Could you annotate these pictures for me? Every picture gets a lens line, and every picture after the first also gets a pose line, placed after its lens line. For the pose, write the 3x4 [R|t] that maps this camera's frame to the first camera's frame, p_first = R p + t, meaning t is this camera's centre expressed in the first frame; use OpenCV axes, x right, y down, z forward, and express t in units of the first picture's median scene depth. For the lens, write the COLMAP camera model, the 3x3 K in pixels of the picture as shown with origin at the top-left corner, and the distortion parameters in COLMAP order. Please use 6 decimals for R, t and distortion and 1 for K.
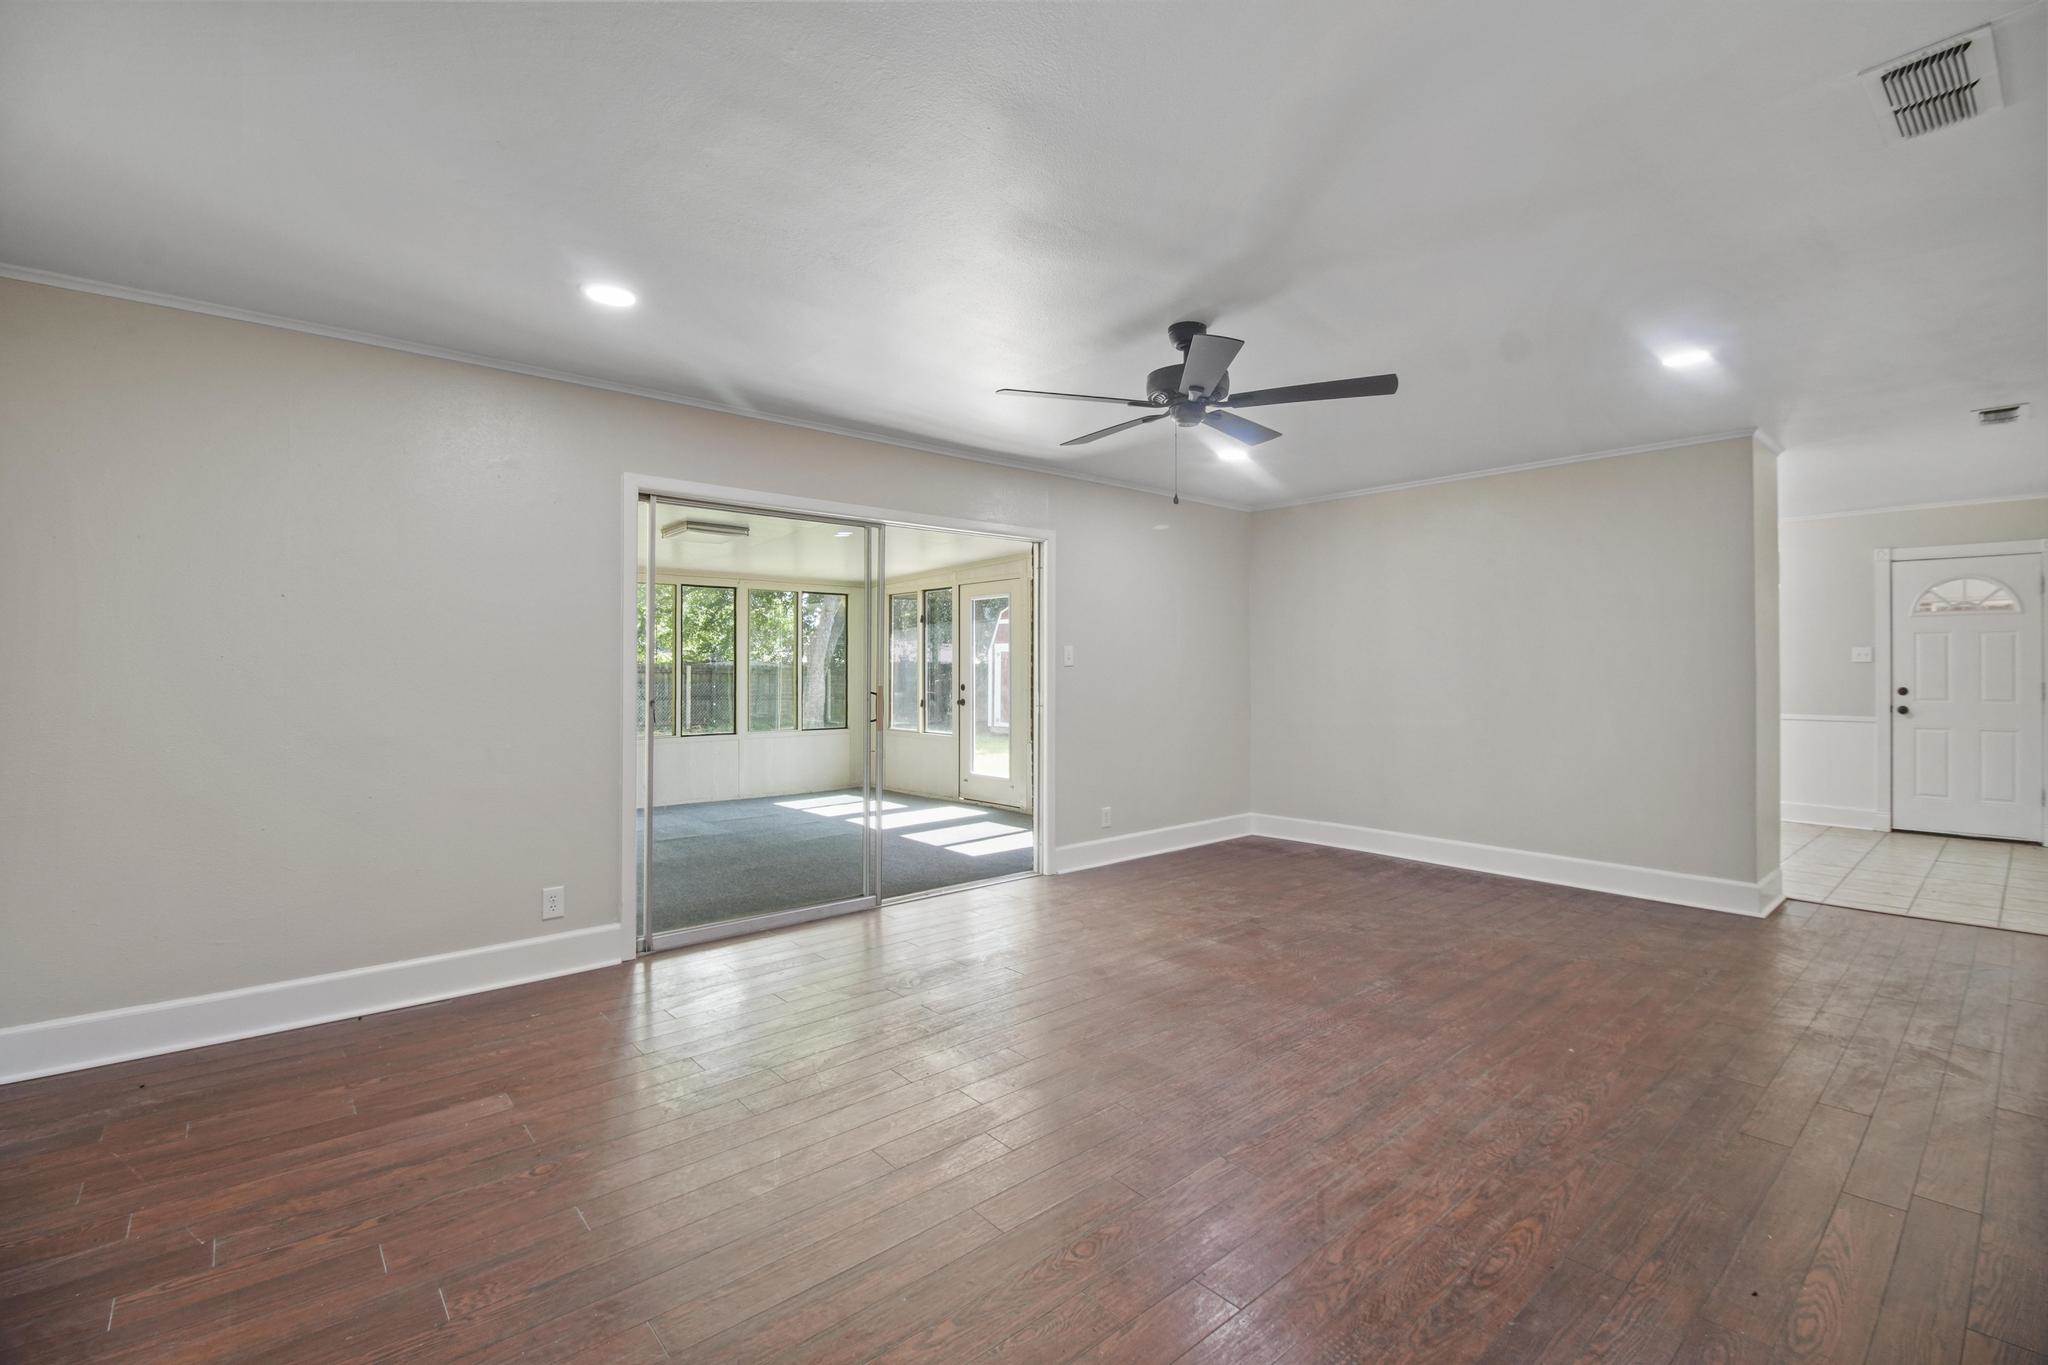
lens RADIAL K [[933.1, 0, 1015.2], [0, 933.1, 693.2], [0, 0, 1]] dist [0.002238, -0.014985]
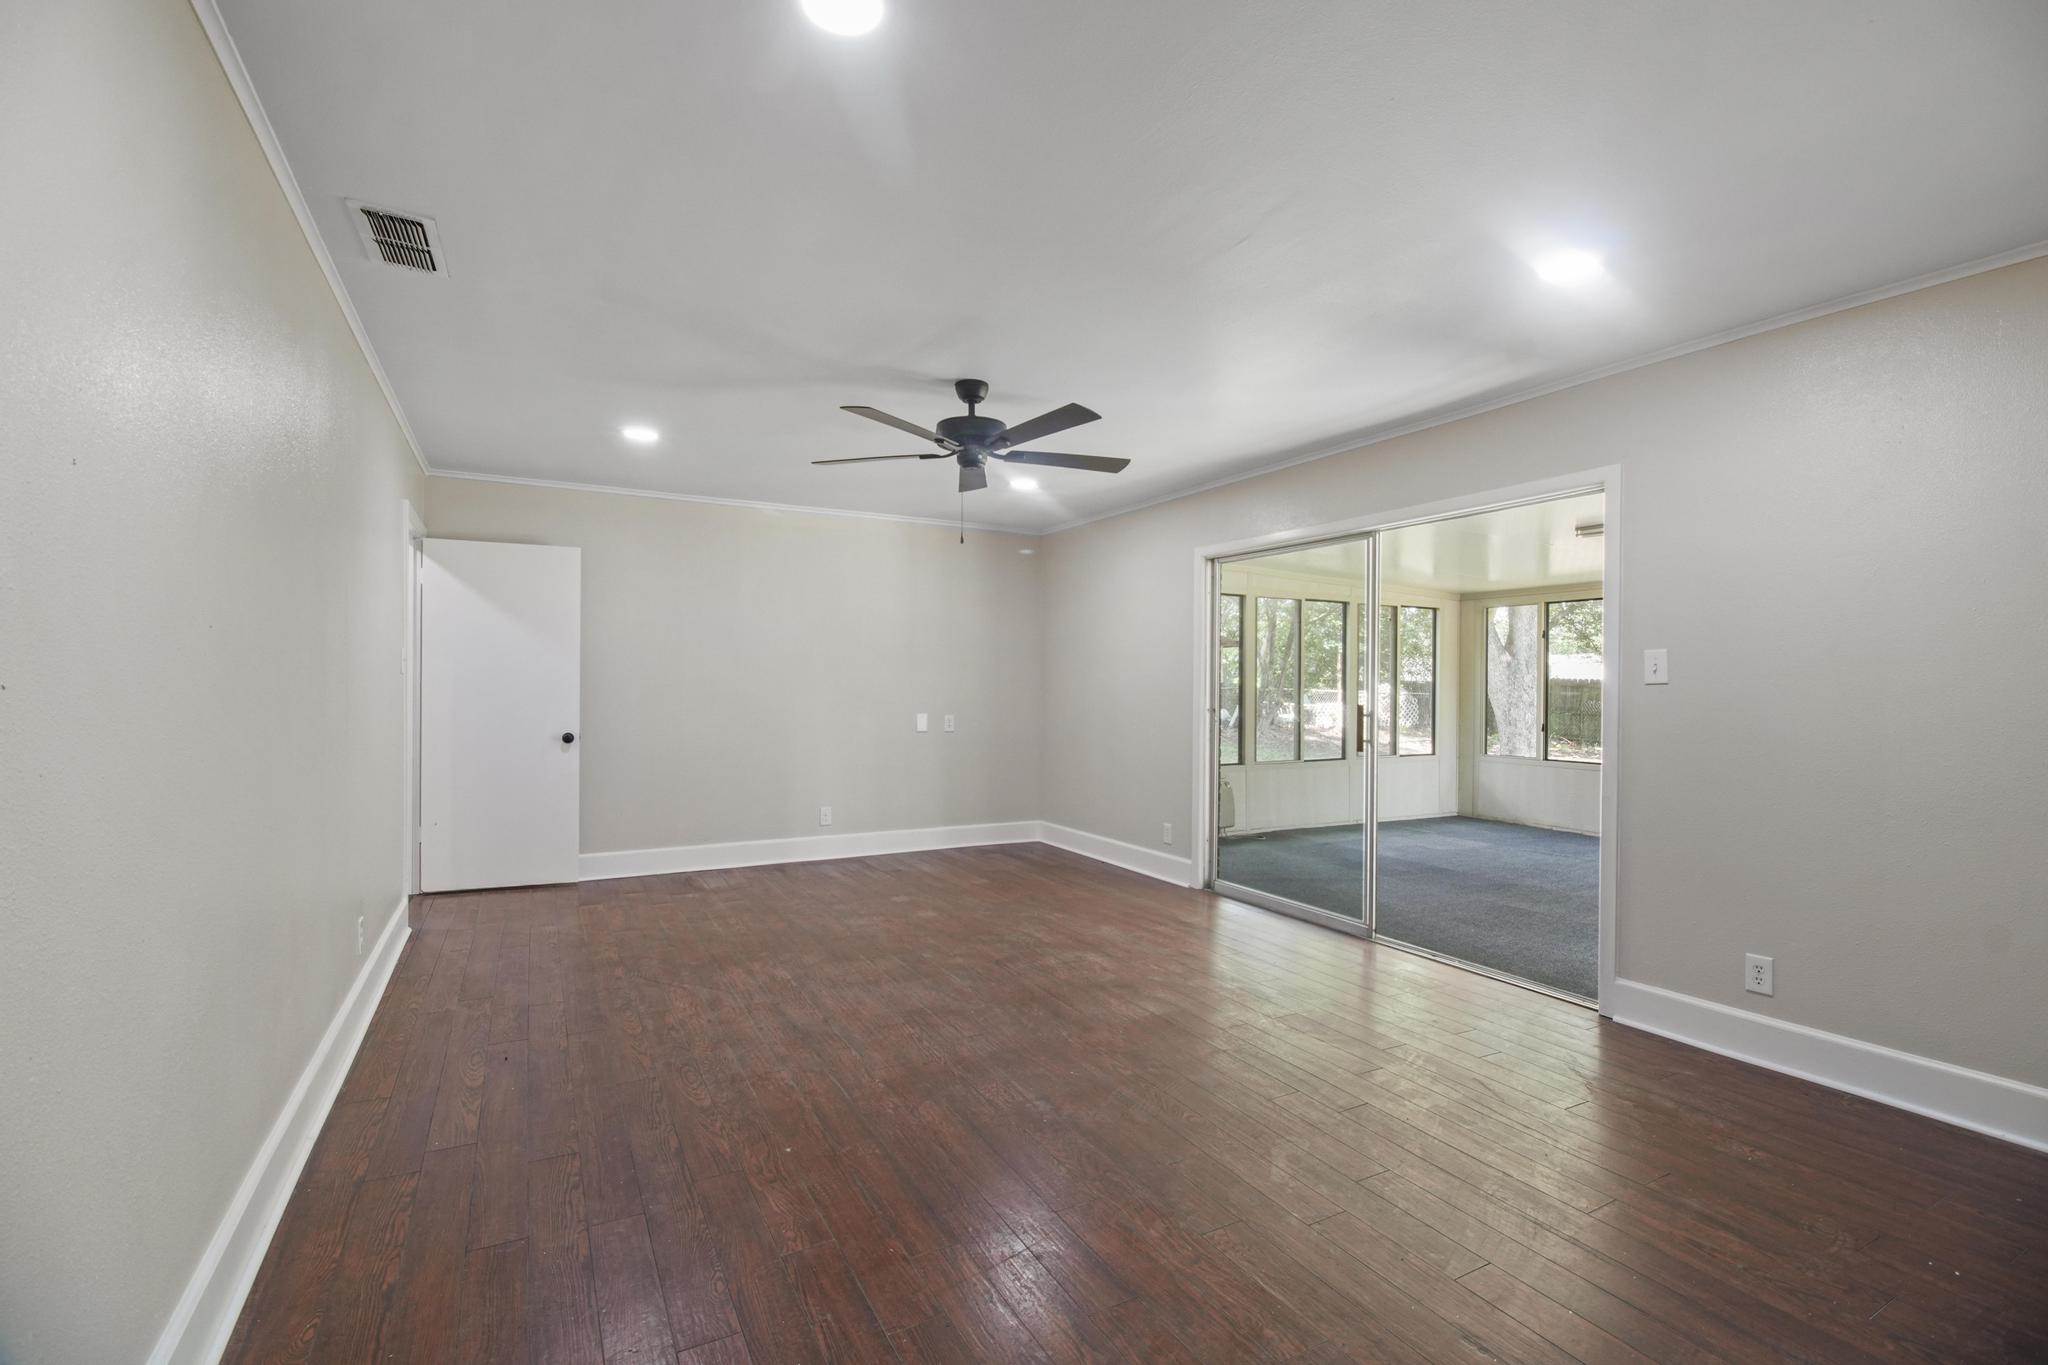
lens RADIAL K [[933.1, 0, 1015.2], [0, 933.1, 693.2], [0, 0, 1]] dist [0.002238, -0.014985]
pose [[-0.242374, 0.007186, -0.970156, 1.232271], [-0.034522, 0.999275, 0.016026, -0.030791], [0.969569, 0.037376, -0.241950, 1.268214]]
